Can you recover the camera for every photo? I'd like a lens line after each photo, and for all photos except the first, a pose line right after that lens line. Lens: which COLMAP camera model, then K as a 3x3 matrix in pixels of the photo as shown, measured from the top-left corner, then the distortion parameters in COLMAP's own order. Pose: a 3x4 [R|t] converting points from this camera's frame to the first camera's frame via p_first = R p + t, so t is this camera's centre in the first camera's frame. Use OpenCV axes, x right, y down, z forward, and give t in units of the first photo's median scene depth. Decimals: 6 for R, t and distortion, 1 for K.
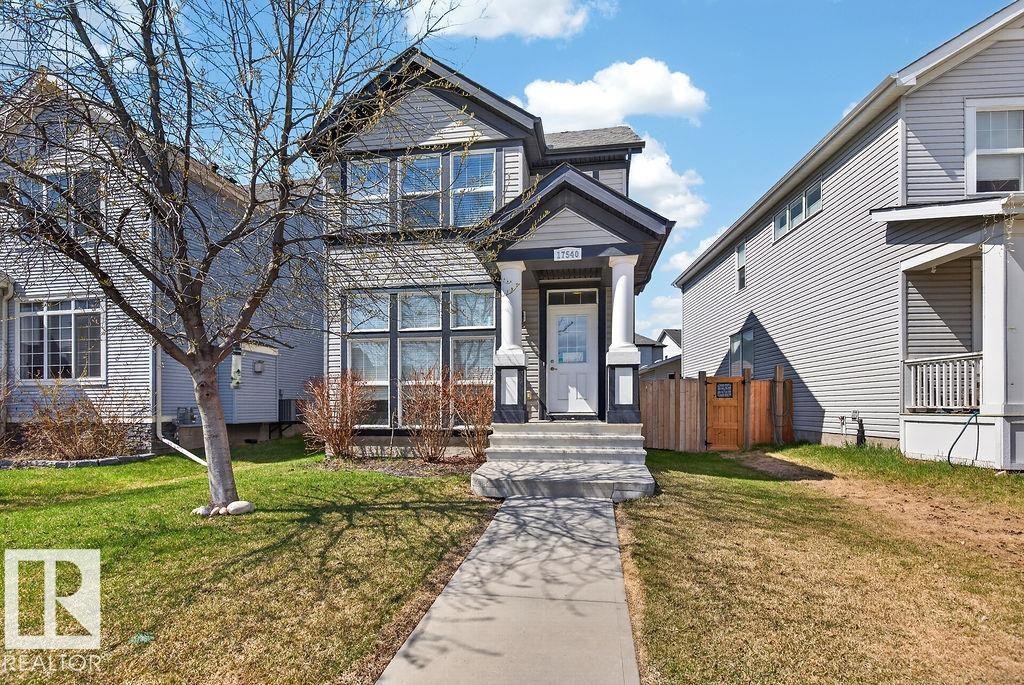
lens RADIAL K [[365.1, 0, 512.0], [0, 365.1, 342.5], [0, 0, 1]] dist [0.001422, 0.000115]
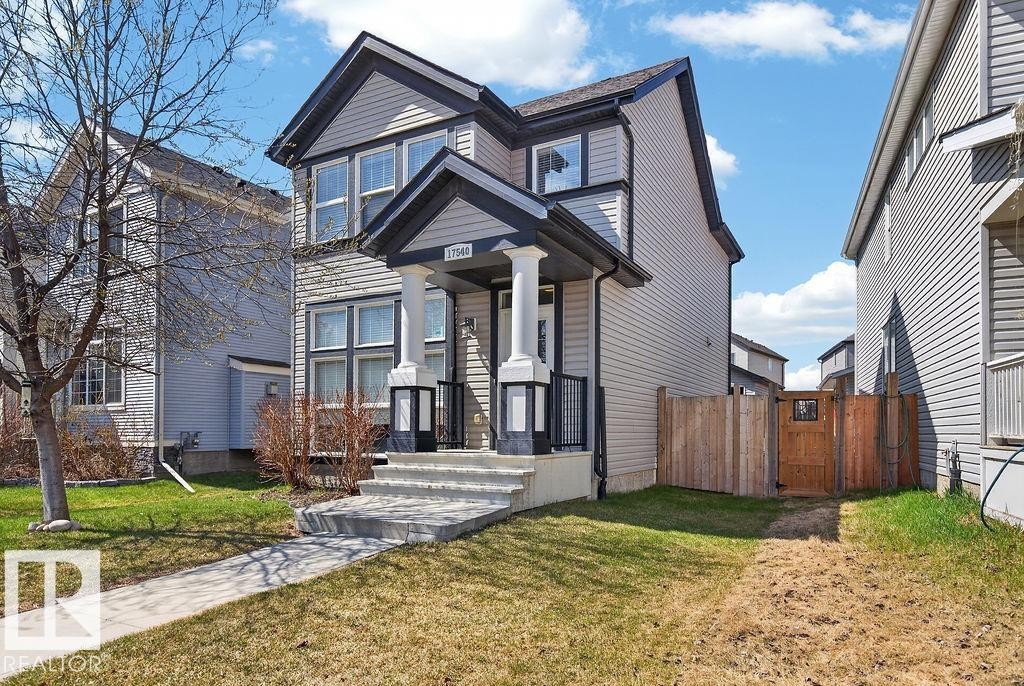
lens RADIAL K [[461.5, 0, 512.0], [0, 461.5, 343.0], [0, 0, 1]] dist [-0.001992, 0.000007]
pose [[0.965701, -0.045861, -0.255576, 0.502764], [0.041904, 0.998903, -0.020908, -0.004587], [0.256255, 0.009482, 0.966563, 0.005640]]
